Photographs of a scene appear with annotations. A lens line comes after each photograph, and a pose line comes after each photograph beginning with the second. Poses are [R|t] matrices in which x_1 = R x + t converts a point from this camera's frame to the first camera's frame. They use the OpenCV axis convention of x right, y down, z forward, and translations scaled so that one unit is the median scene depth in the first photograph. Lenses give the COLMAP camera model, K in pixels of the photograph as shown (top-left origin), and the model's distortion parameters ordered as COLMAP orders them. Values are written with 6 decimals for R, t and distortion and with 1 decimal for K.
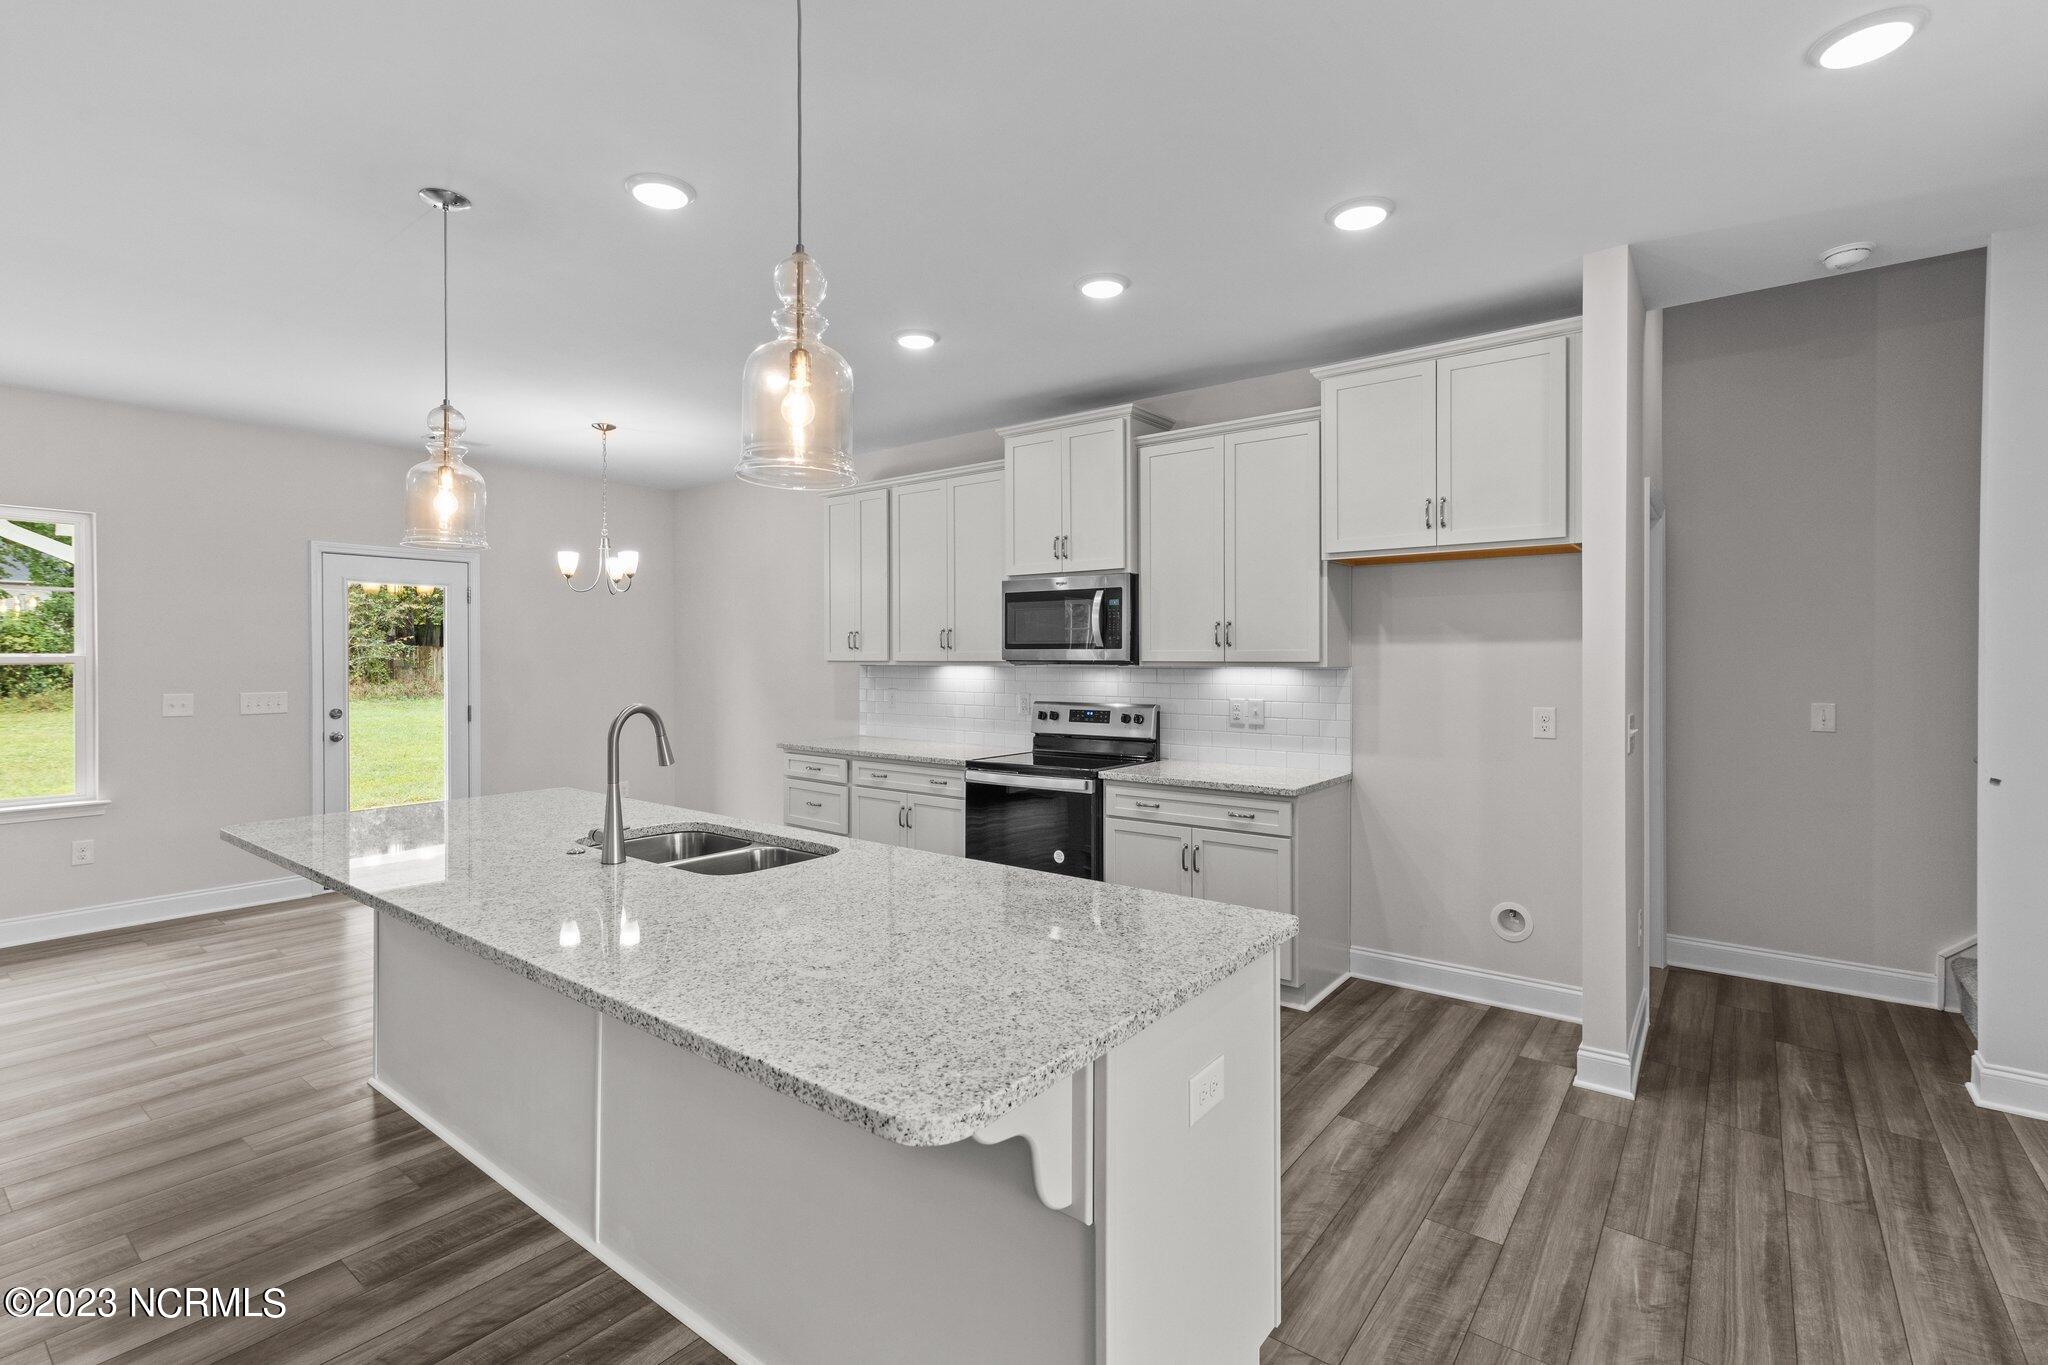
lens RADIAL K [[935.8, 0, 1024.3], [0, 935.8, 662.7], [0, 0, 1]] dist [-0.002801, 0.006442]
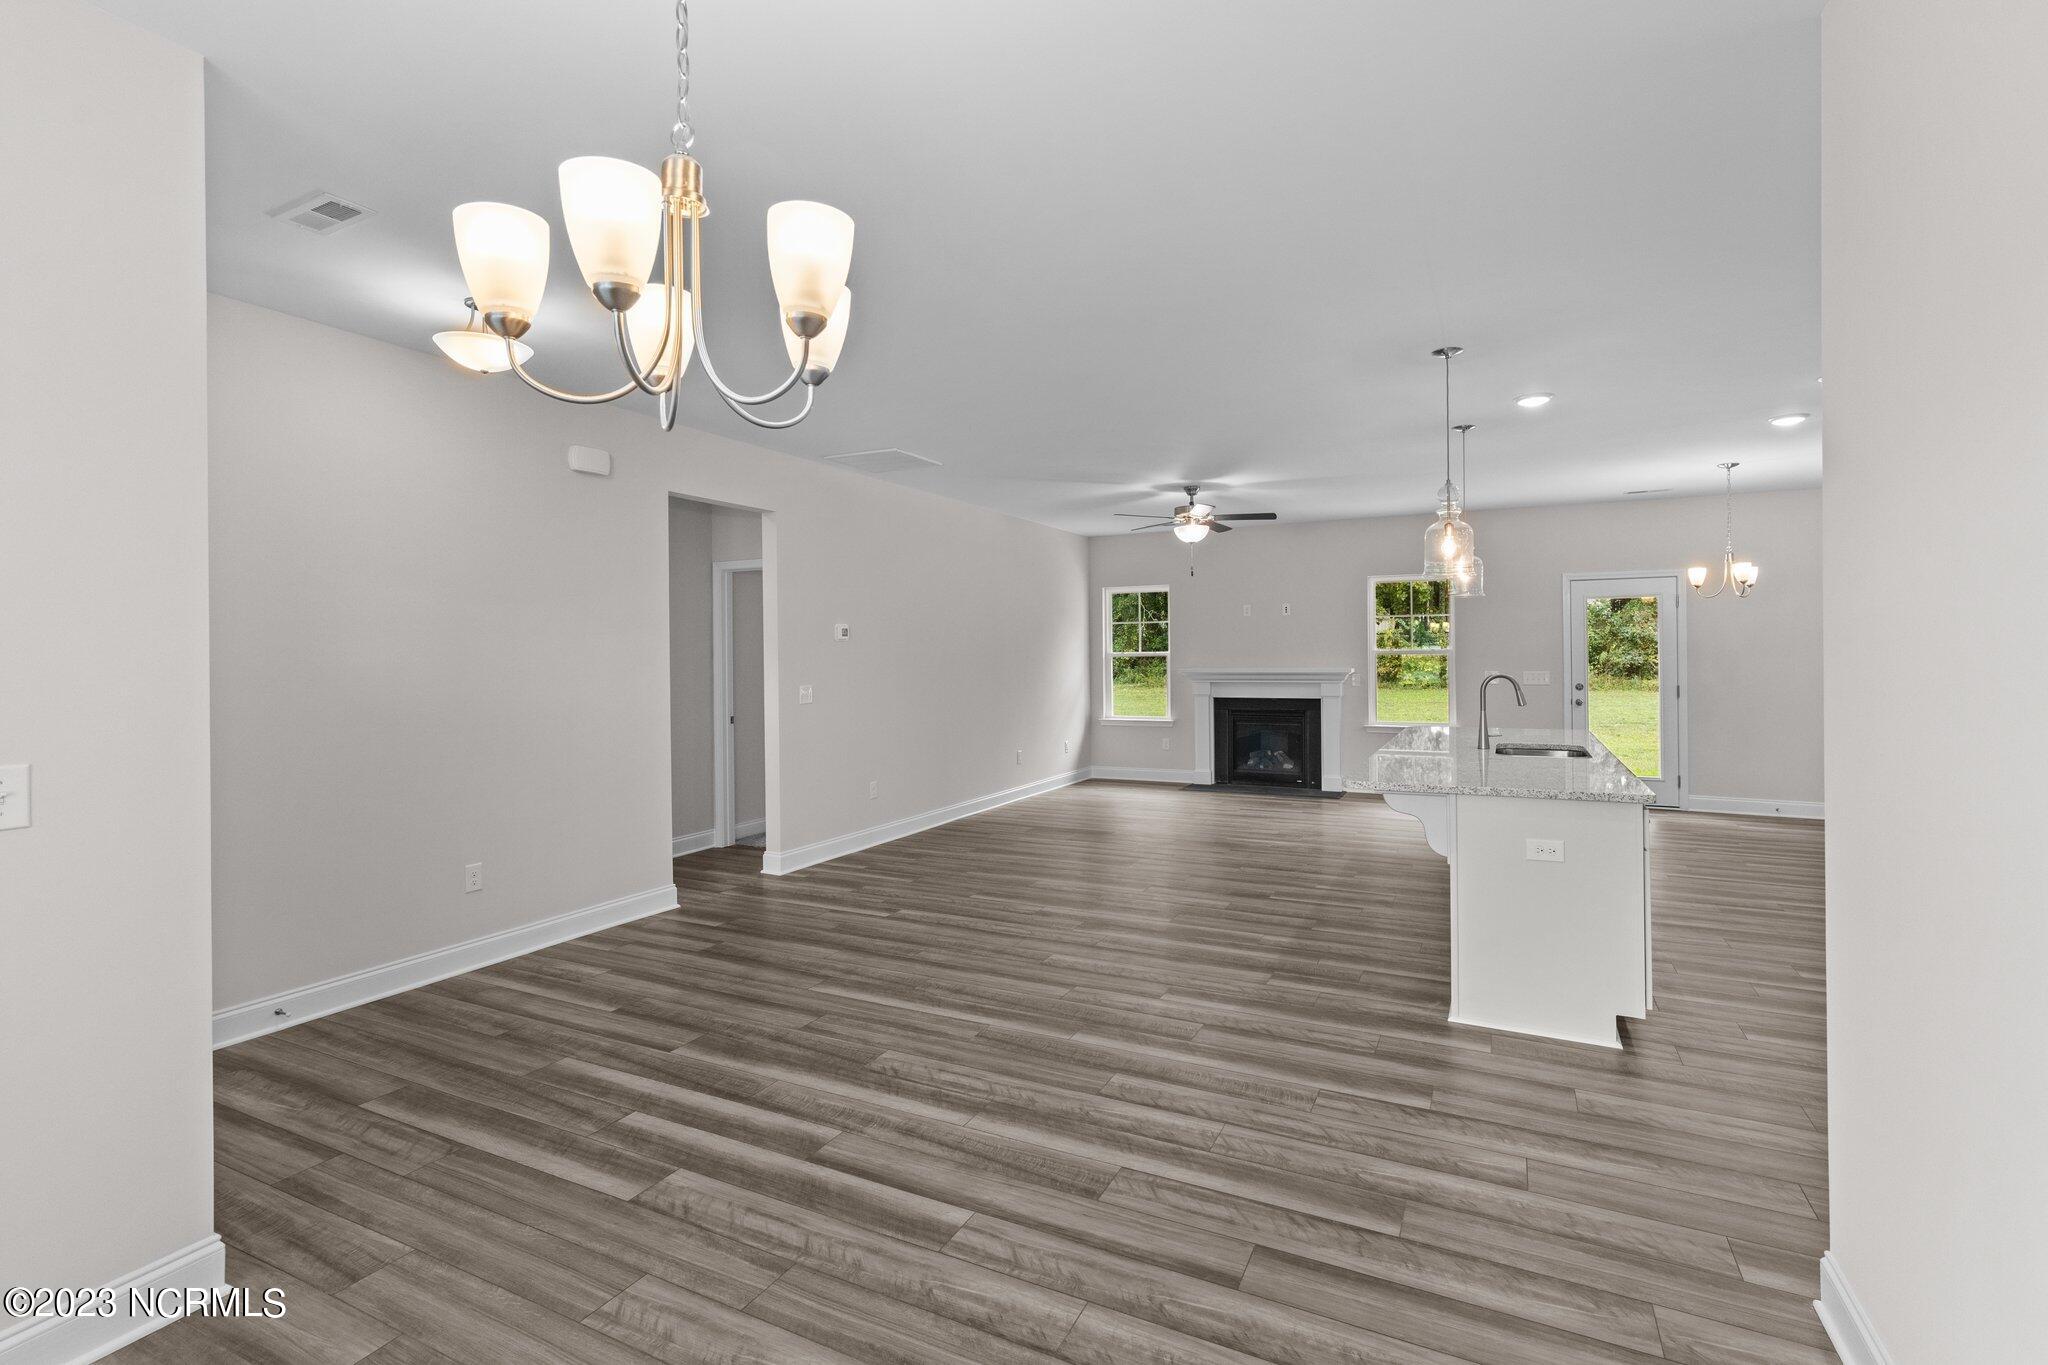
lens RADIAL K [[948.8, 0, 1028.3], [0, 948.8, 660.2], [0, 0, 1]] dist [-0.000142, 0.007002]
pose [[0.192715, 0.004370, -0.981245, 0.746830], [0.002583, 0.999984, 0.004961, 0.002372], [0.981251, -0.003491, 0.192701, -0.207008]]
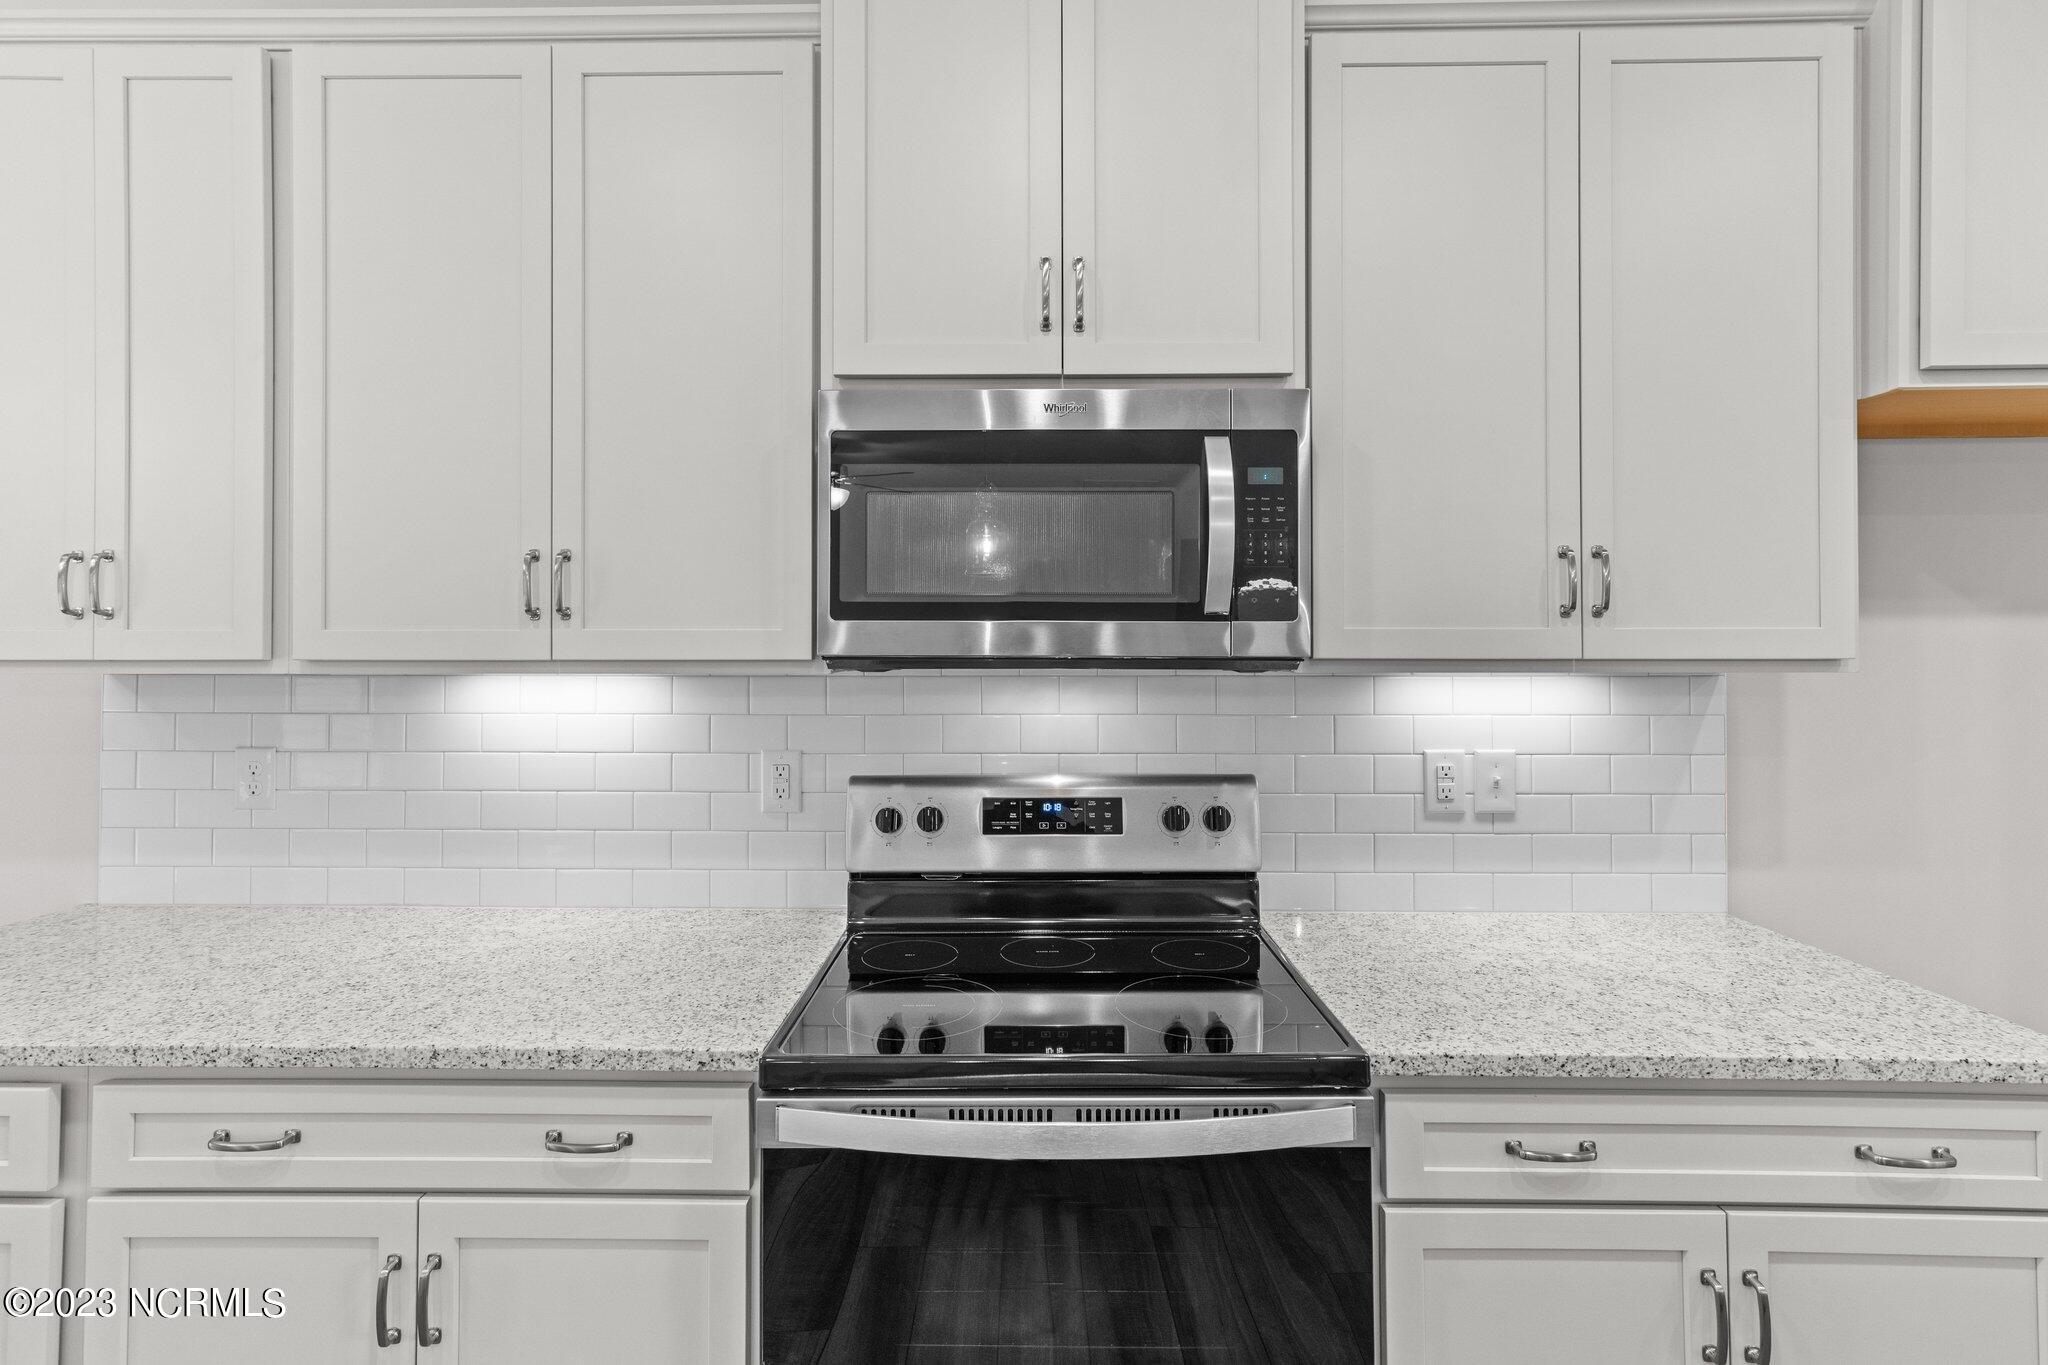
lens RADIAL K [[936.3, 0, 1019.5], [0, 936.3, 654.6], [0, 0, 1]] dist [-0.002780, 0.007058]
pose [[0.801644, -0.000771, 0.597801, -0.161587], [0.002841, 0.999993, -0.002521, -0.002677], [-0.597795, 0.003719, 0.801640, 0.783747]]
